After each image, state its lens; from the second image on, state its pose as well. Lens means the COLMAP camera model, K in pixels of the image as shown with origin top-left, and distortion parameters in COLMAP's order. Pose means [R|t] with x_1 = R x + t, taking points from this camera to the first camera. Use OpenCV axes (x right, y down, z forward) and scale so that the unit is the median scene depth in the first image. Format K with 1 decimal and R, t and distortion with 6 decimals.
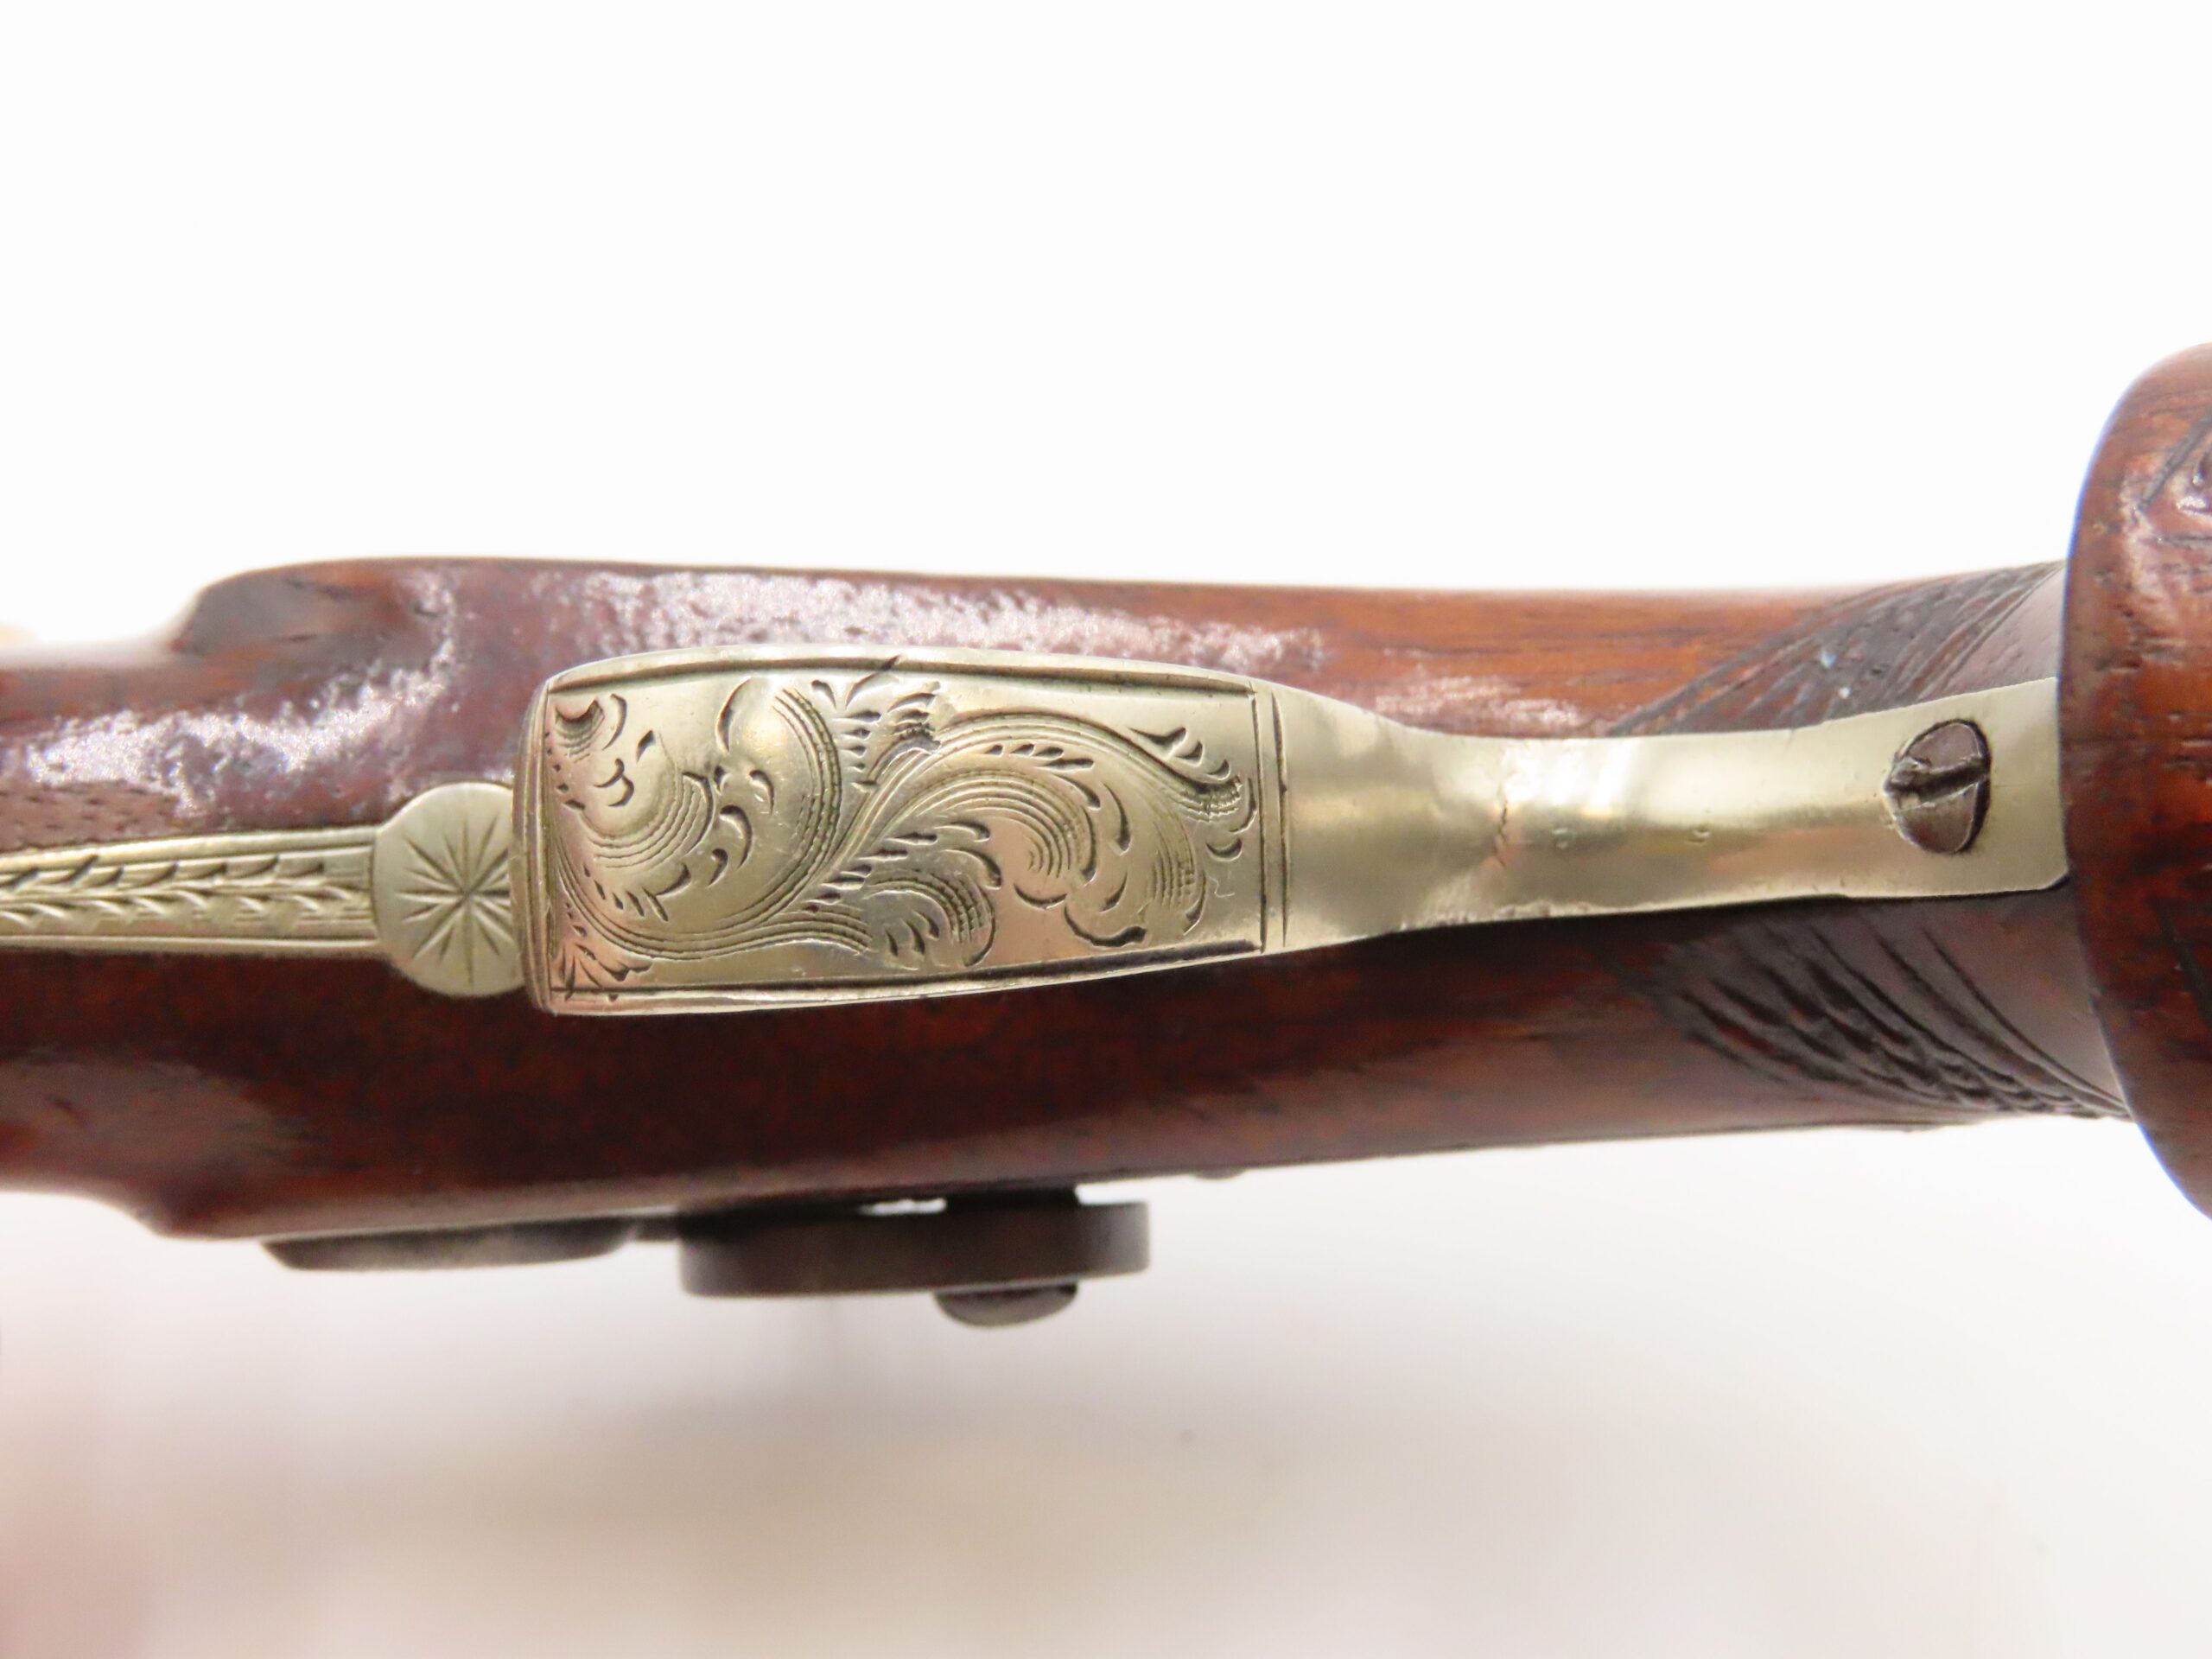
lens RADIAL K [[885.1, 0, 1106.4], [0, 885.1, 828.3], [0, 0, 1]] dist [-0.000498, 0.000028]
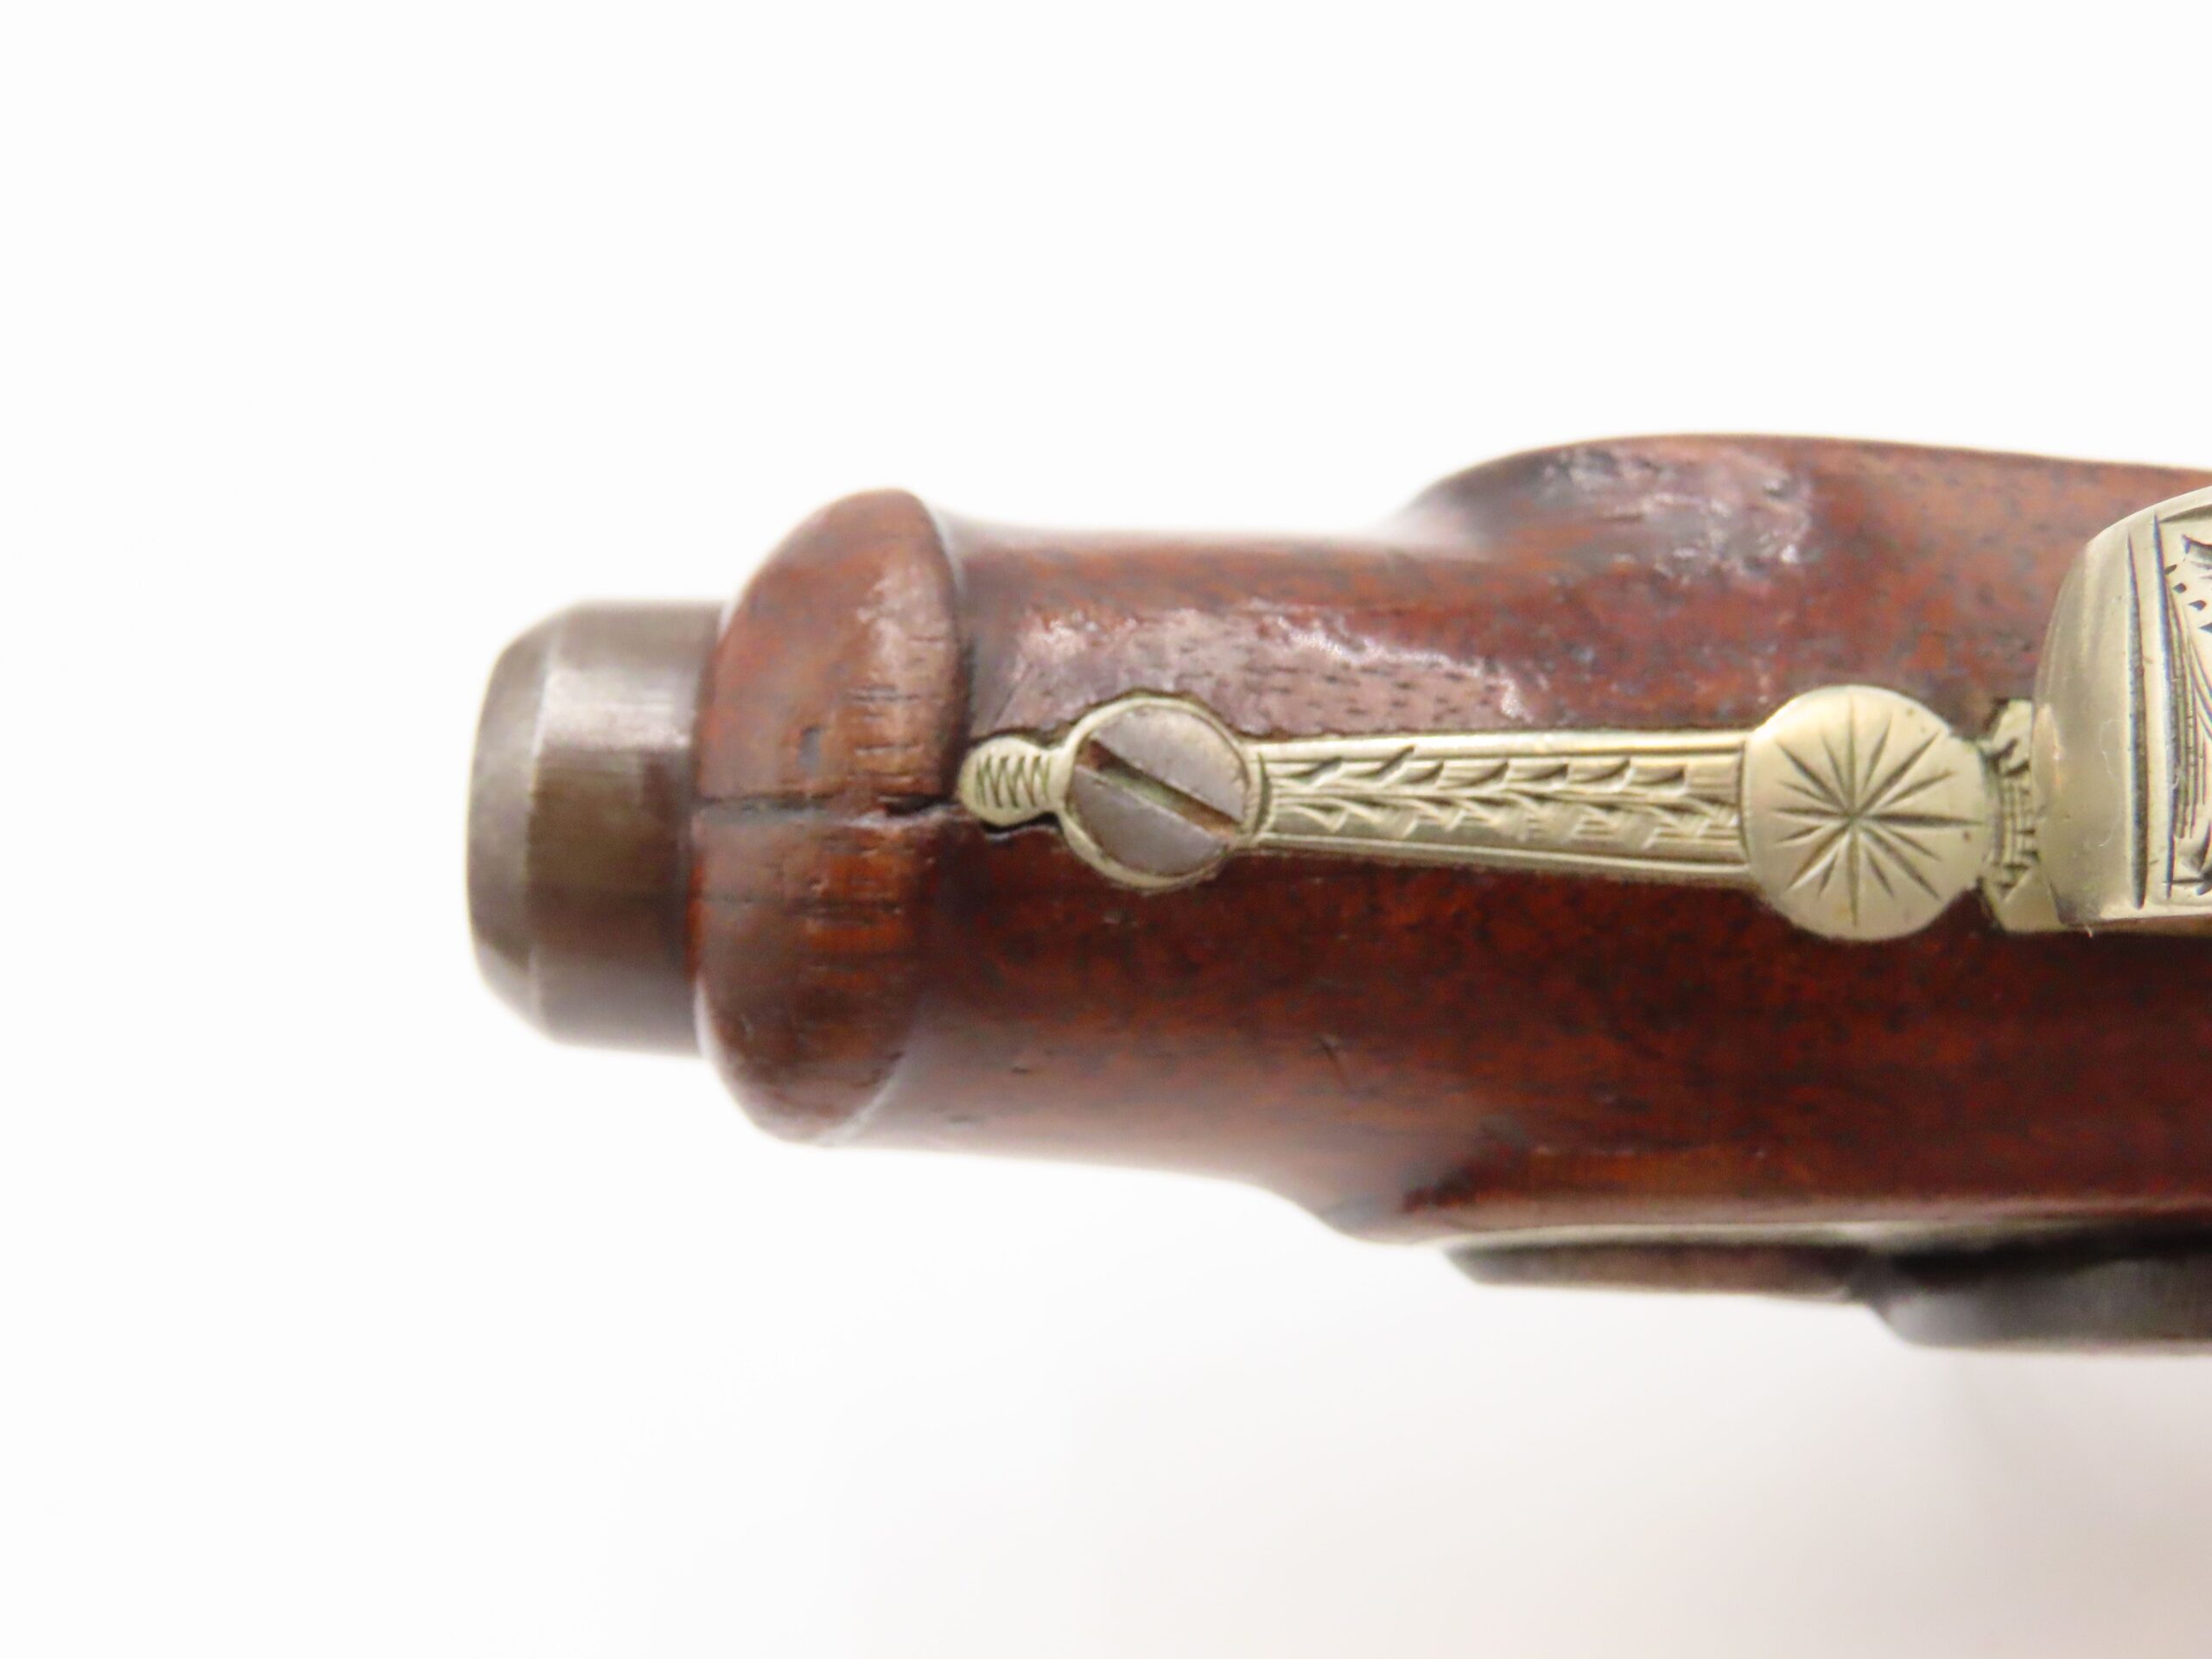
lens RADIAL K [[885.1, 0, 1105.7], [0, 885.1, 829.5], [0, 0, 1]] dist [-0.000498, 0.000028]
pose [[0.998298, 0.056305, -0.015211, -1.415302], [-0.057676, 0.991797, -0.114071, 0.221936], [0.008664, 0.114754, 0.993356, 0.165505]]
